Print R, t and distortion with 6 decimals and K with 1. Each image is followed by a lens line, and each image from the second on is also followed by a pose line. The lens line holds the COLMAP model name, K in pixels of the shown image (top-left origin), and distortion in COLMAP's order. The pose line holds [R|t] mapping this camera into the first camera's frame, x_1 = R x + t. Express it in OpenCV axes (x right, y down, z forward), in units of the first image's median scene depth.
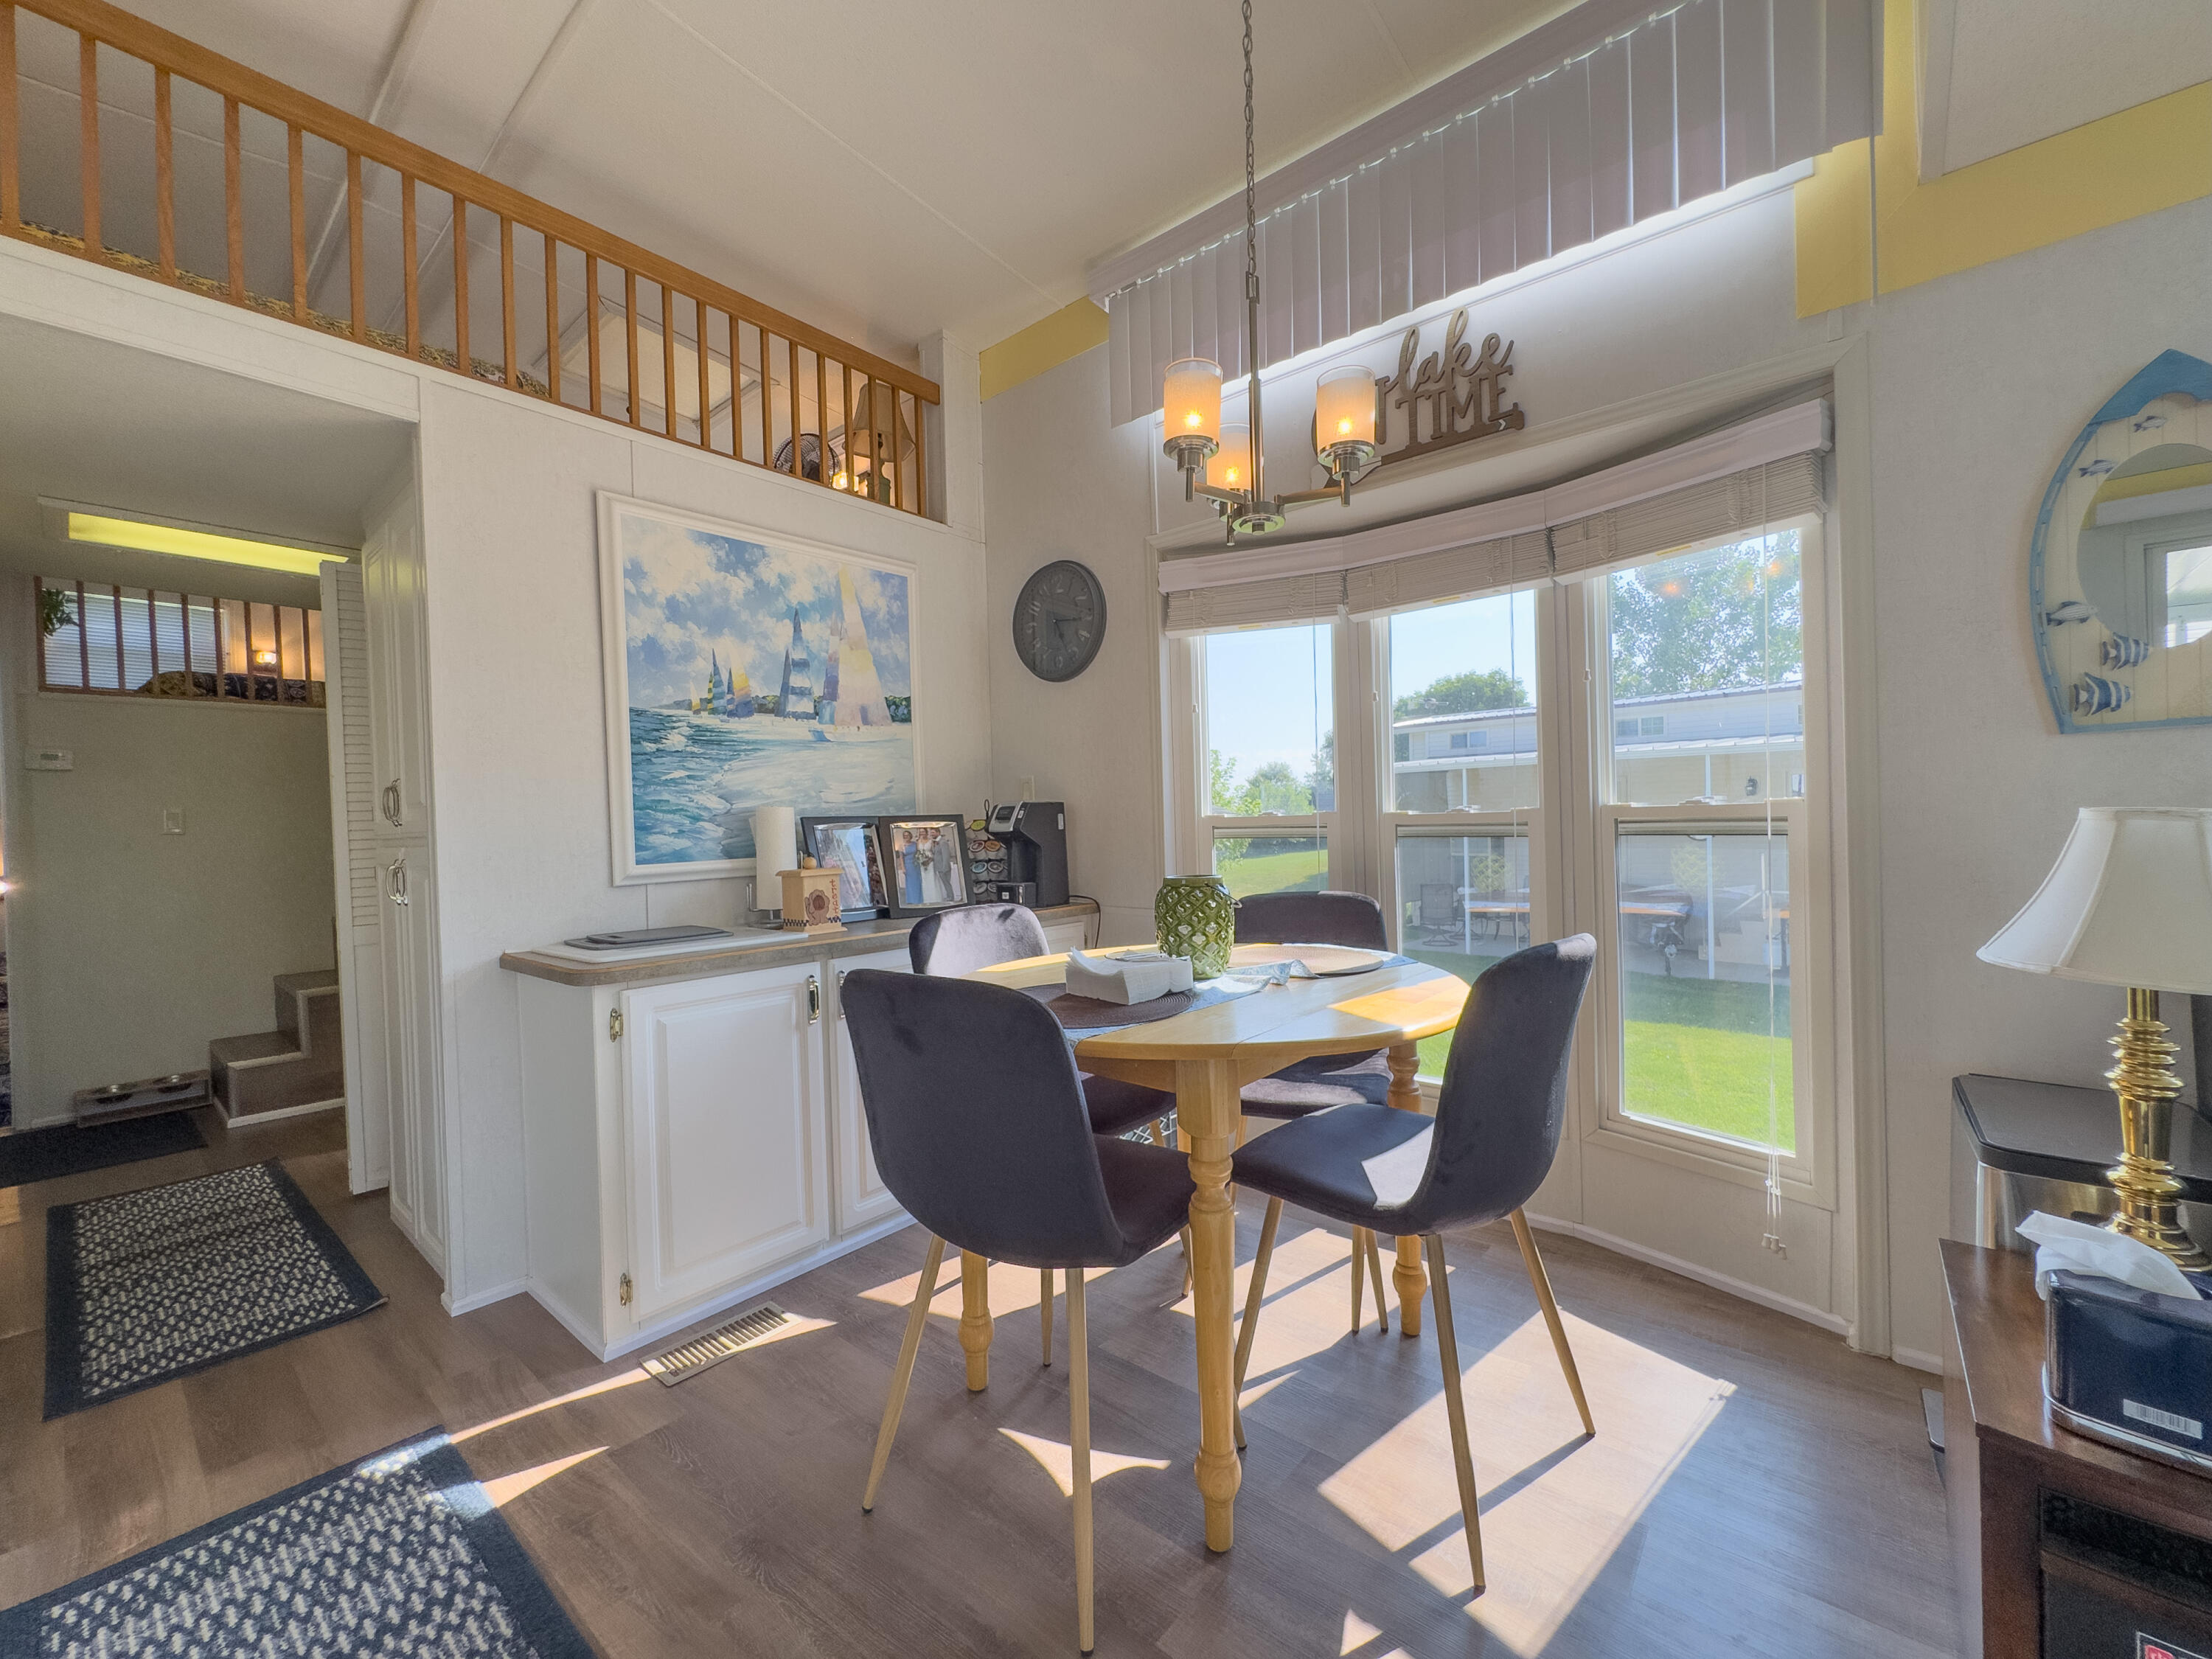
lens RADIAL K [[888.9, 0, 1102.9], [0, 888.9, 833.3], [0, 0, 1]] dist [-0.002838, 0.000456]
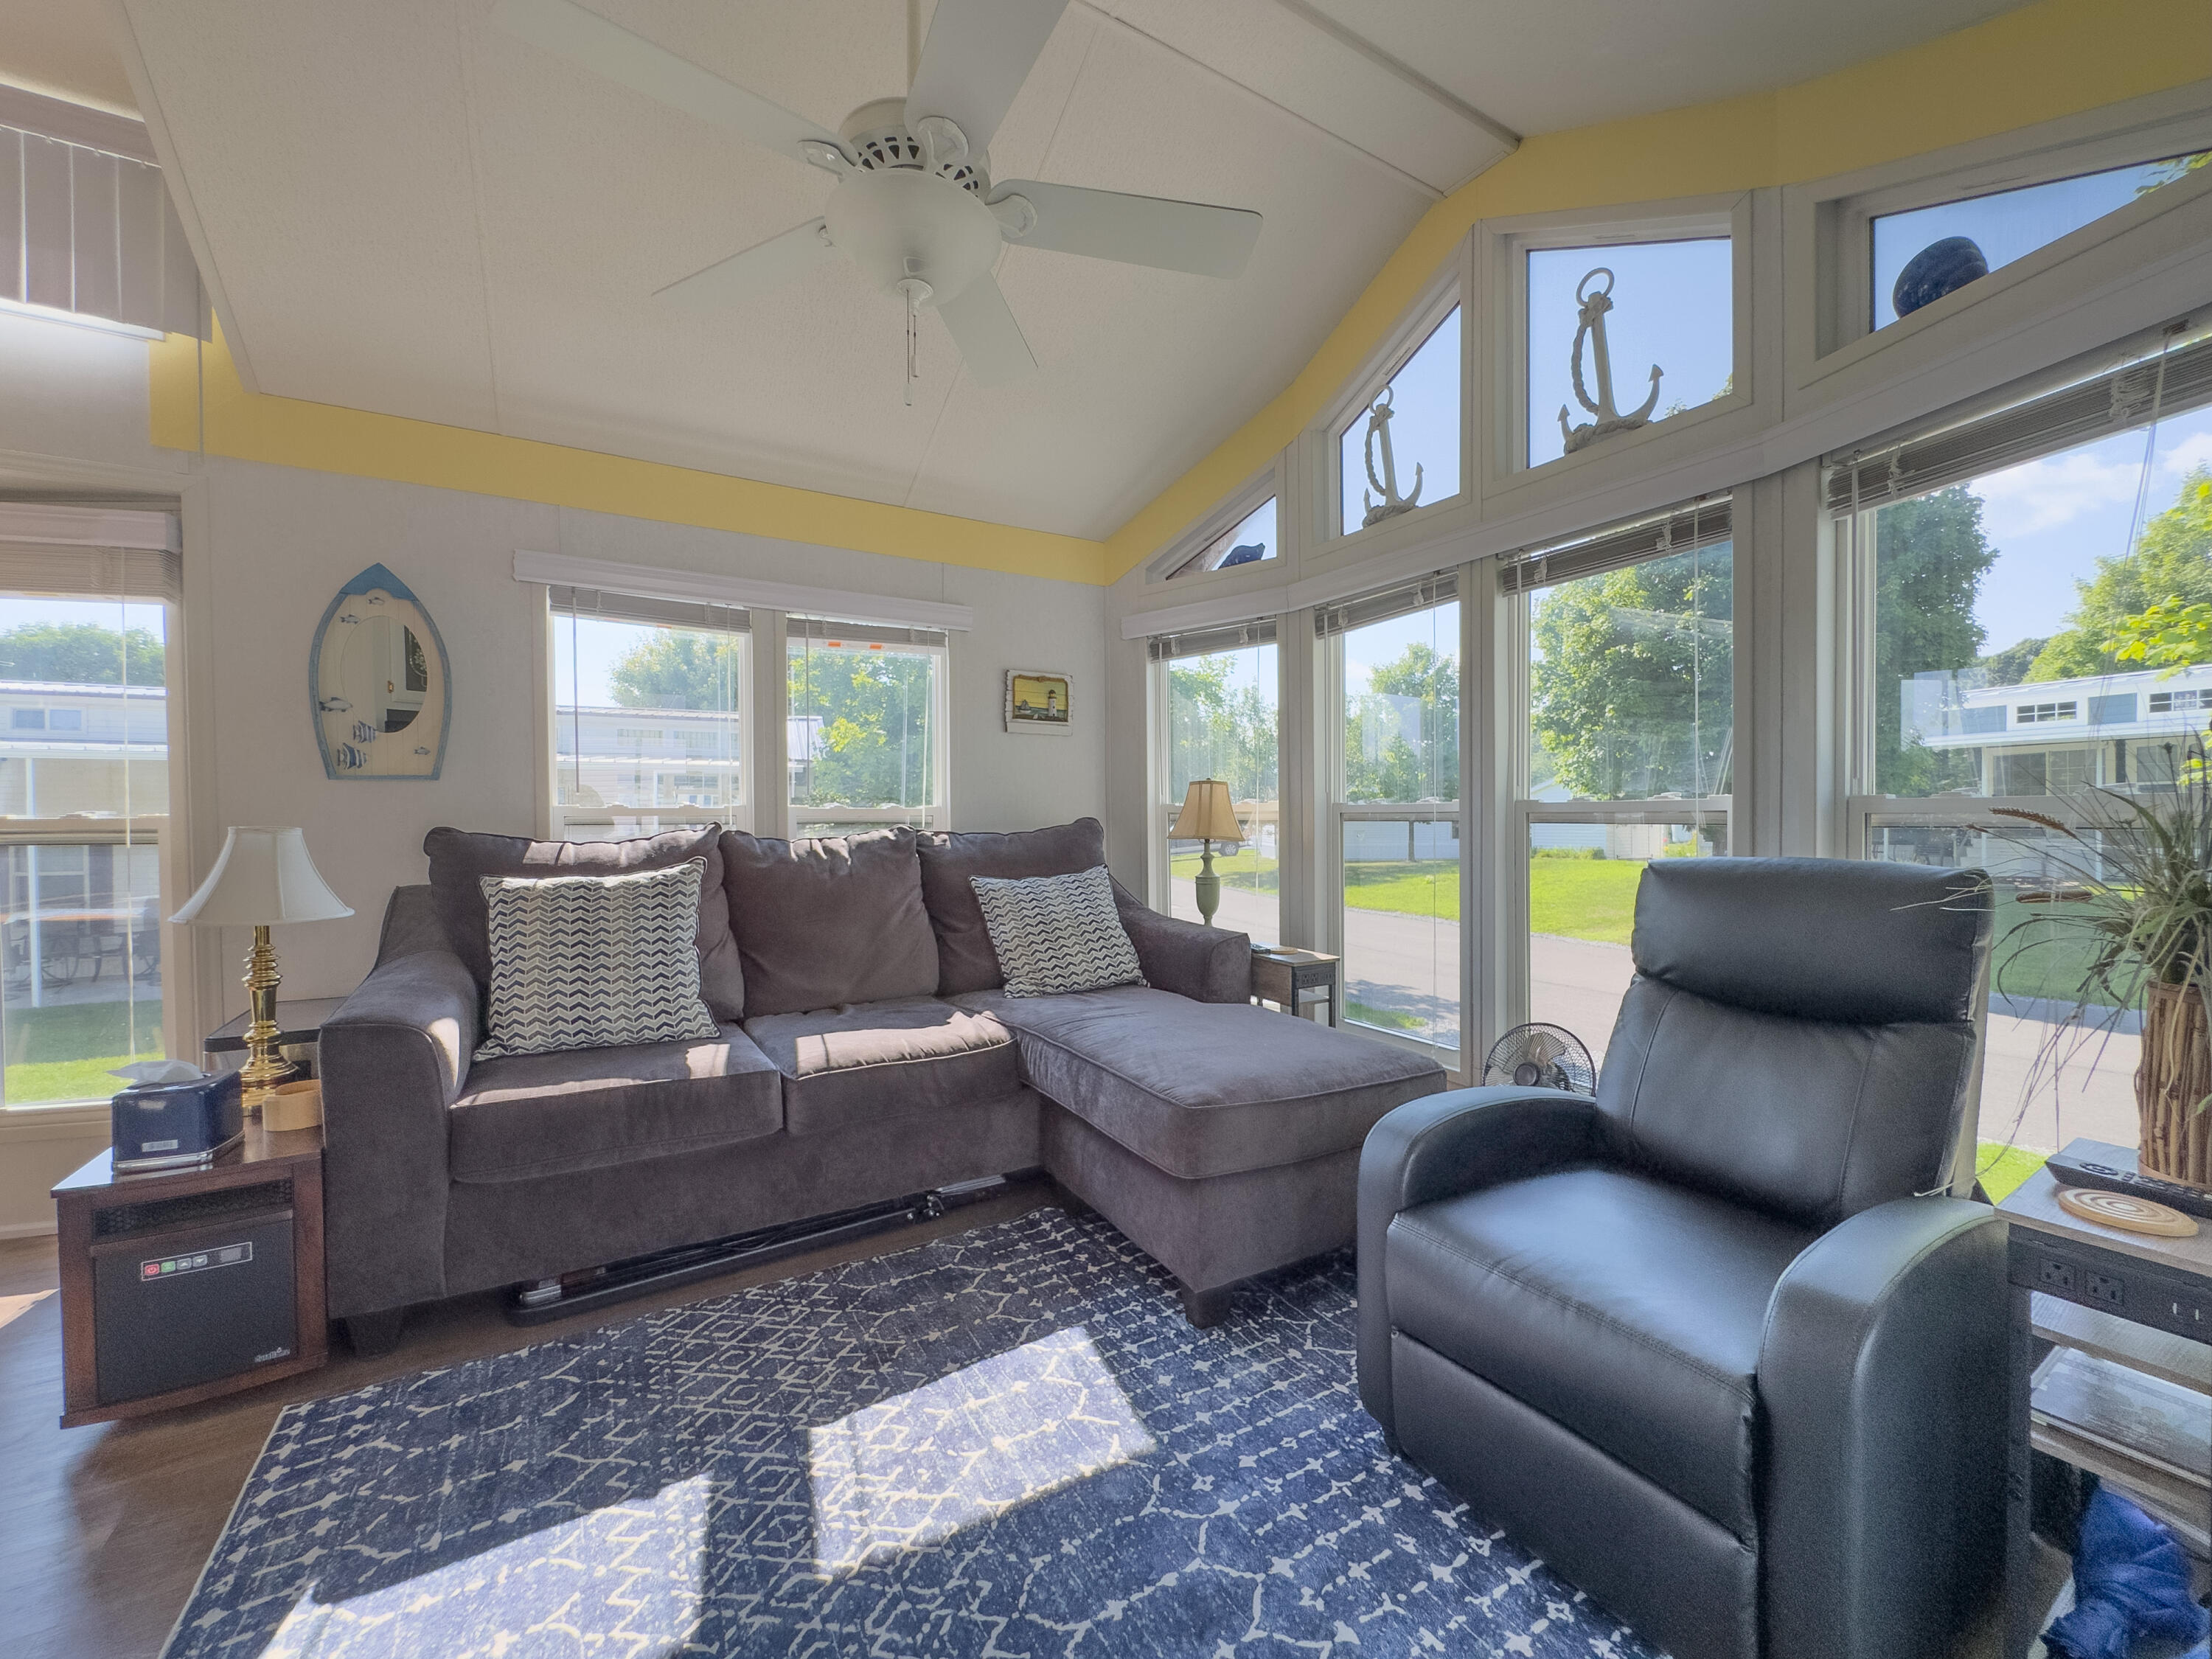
lens RADIAL K [[888.9, 0, 1107.4], [0, 888.9, 831.6], [0, 0, 1]] dist [-0.002838, 0.000456]
pose [[0.326116, 0.004714, 0.945318, 0.015227], [0.007221, 0.999946, -0.007477, 0.003139], [-0.945302, 0.009264, 0.326065, -0.557055]]
